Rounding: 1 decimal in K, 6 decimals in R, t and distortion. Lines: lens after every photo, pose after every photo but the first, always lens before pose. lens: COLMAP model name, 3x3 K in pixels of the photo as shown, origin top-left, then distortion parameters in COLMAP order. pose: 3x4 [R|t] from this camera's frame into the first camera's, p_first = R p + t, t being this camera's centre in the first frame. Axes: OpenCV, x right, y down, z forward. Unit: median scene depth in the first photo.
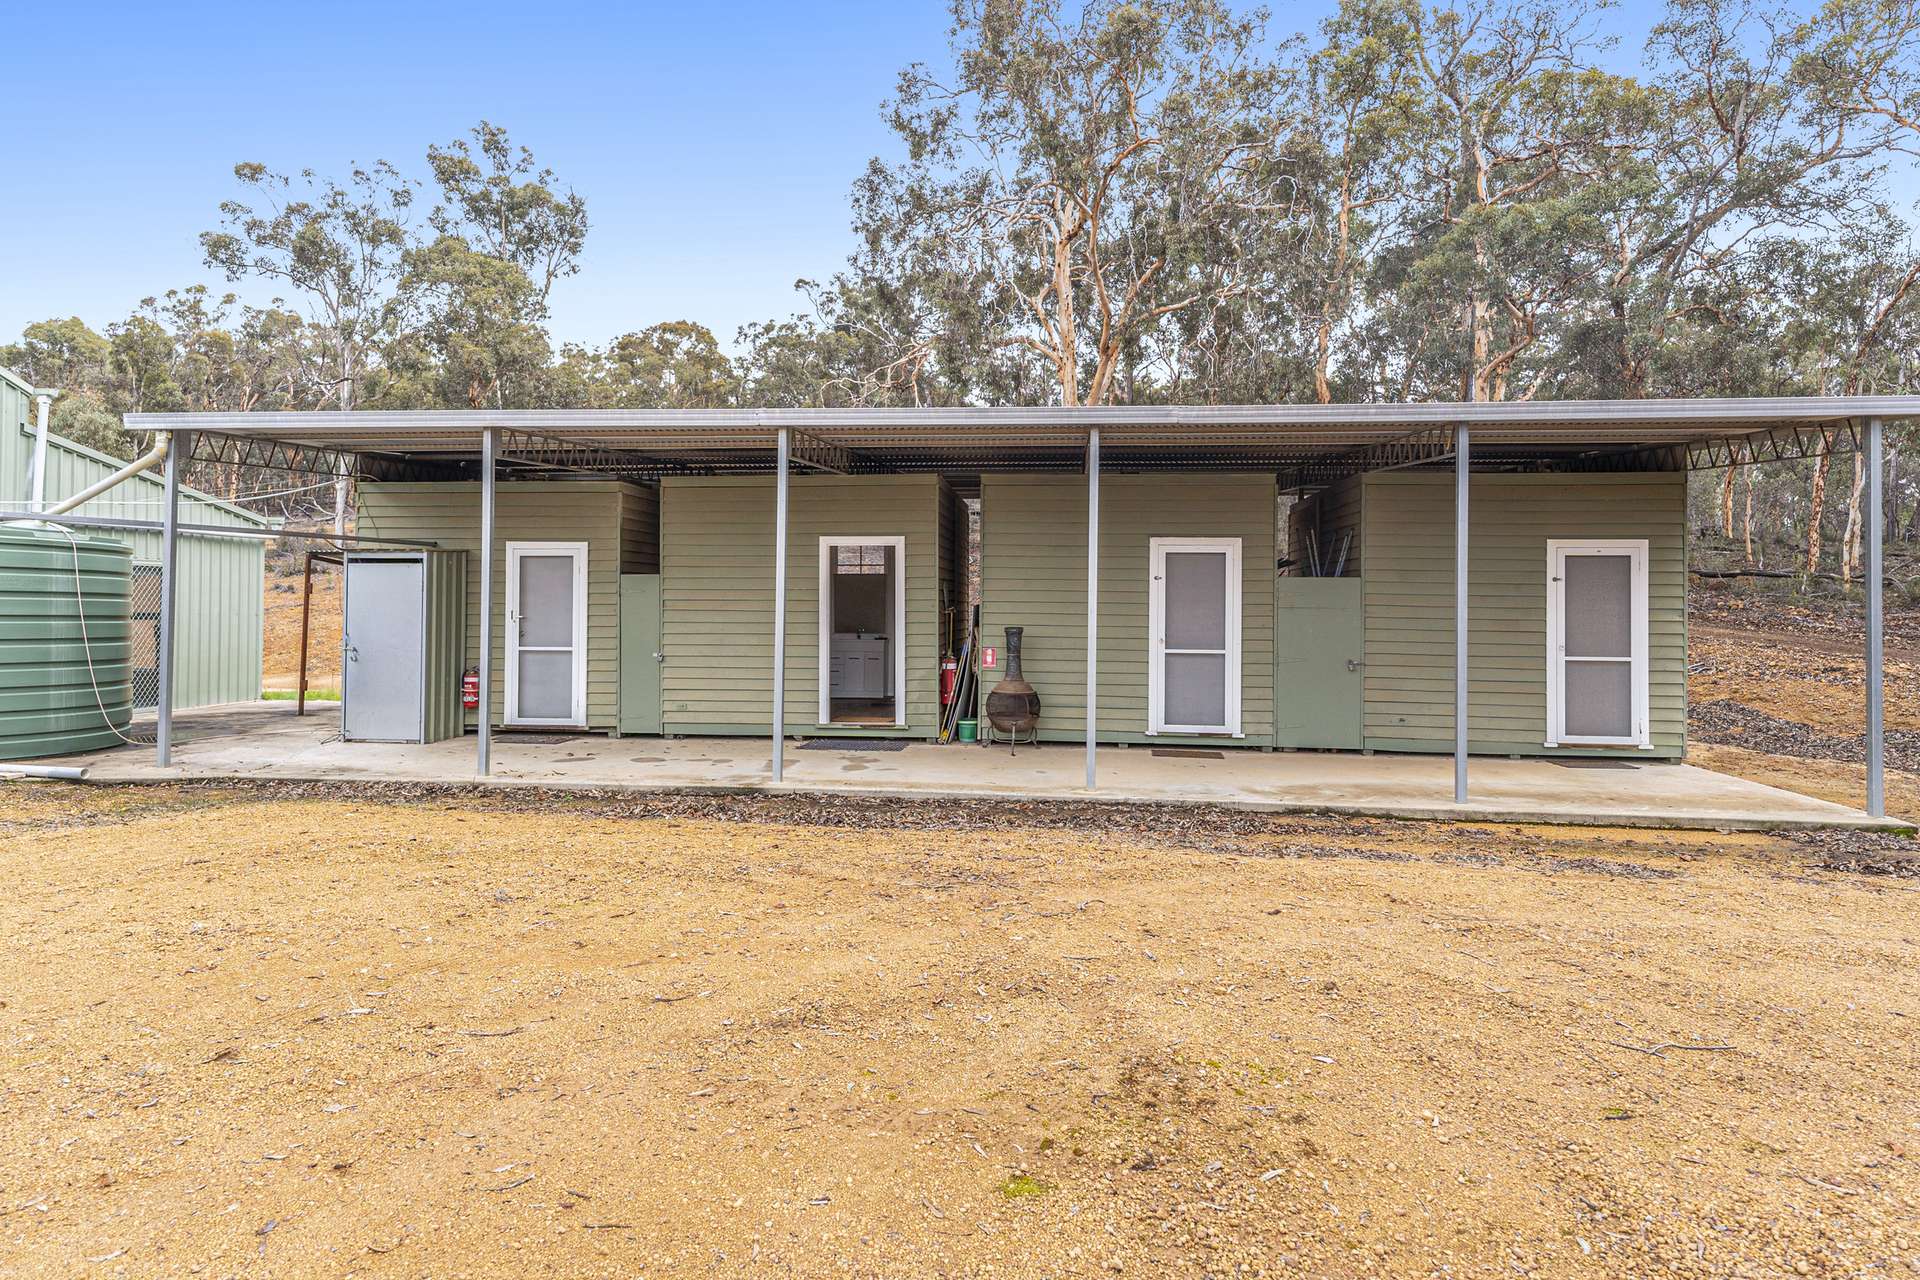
lens RADIAL K [[1139.5, 0, 956.3], [0, 1139.5, 590.8], [0, 0, 1]] dist [0.025080, -0.002223]
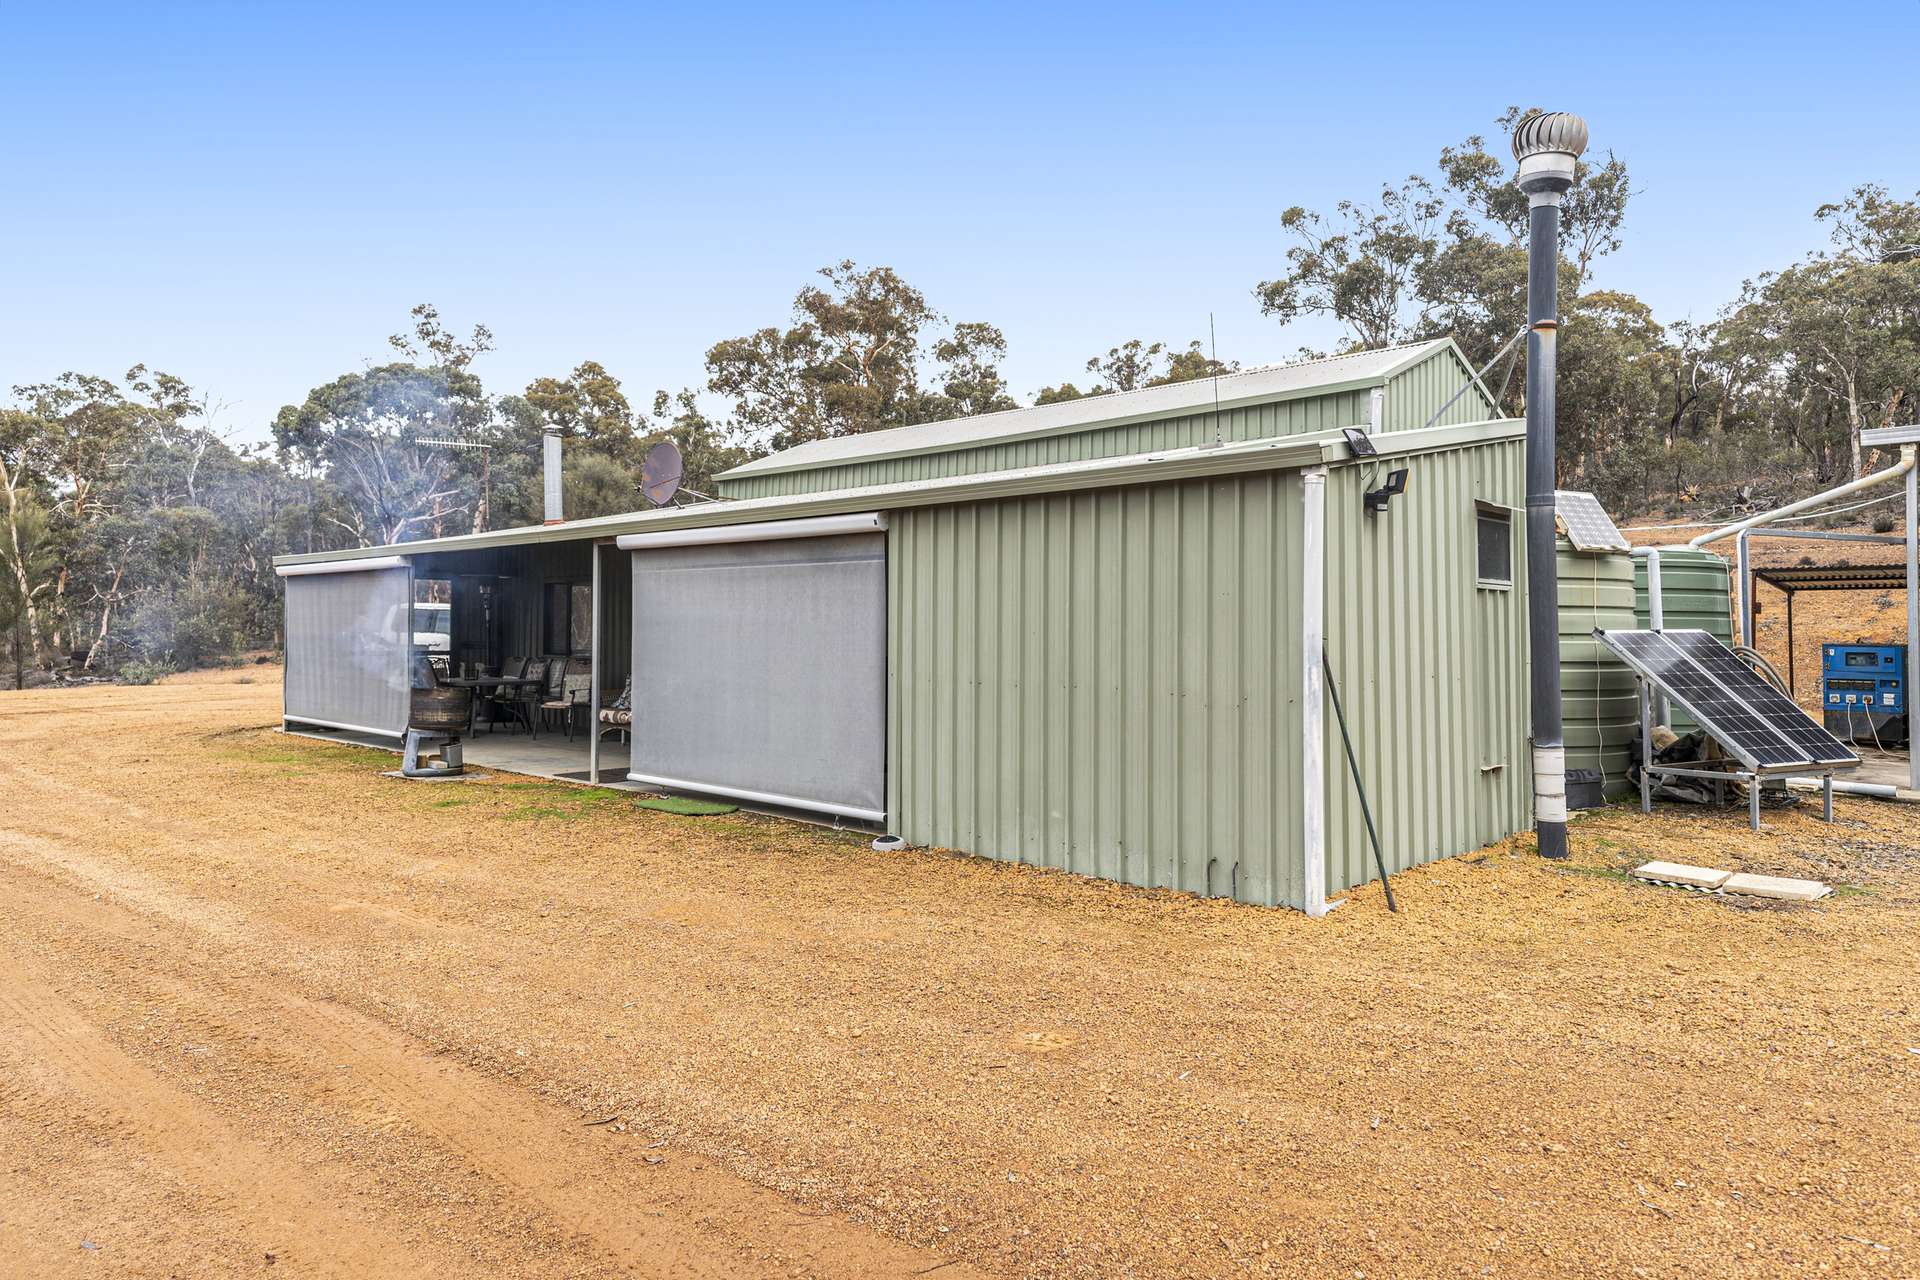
lens RADIAL K [[1205.1, 0, 960.0], [0, 1205.1, 640.0], [0, 0, 1]] dist [0.035953, -0.002843]
pose [[0.778045, 0.001324, -0.628207, -0.154195], [0.014186, 0.999706, 0.019676, -0.001266], [0.628048, -0.024221, 0.777798, -0.072507]]
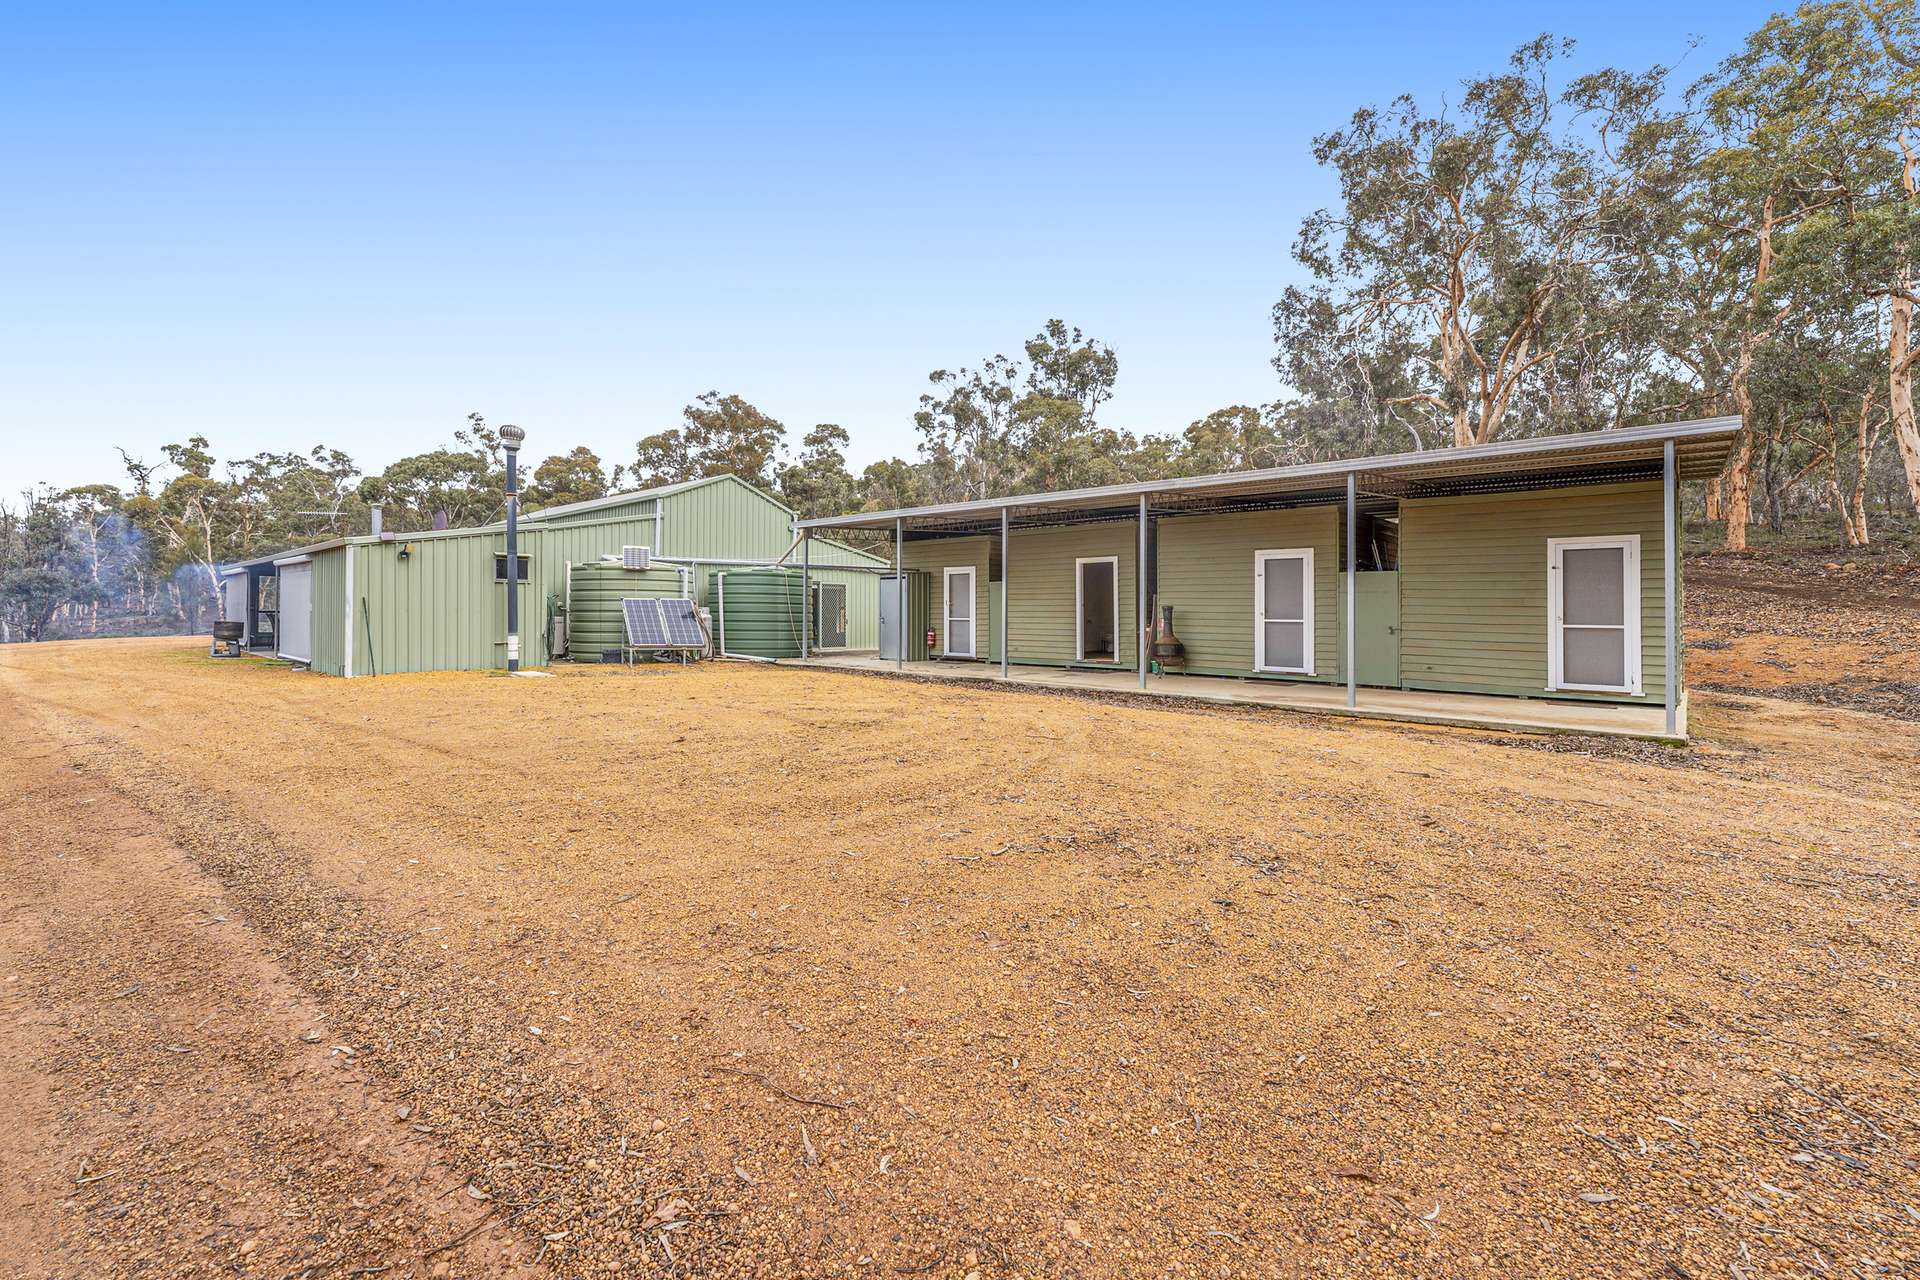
lens RADIAL K [[780.5, 0, 898.3], [0, 780.5, 613.0], [0, 0, 1]] dist [-0.000436, -0.000039]
pose [[0.792246, 0.000088, -0.610201, 0.113091], [0.008596, 0.999899, 0.011304, 0.006362], [0.610141, -0.014201, 0.792166, -0.048578]]
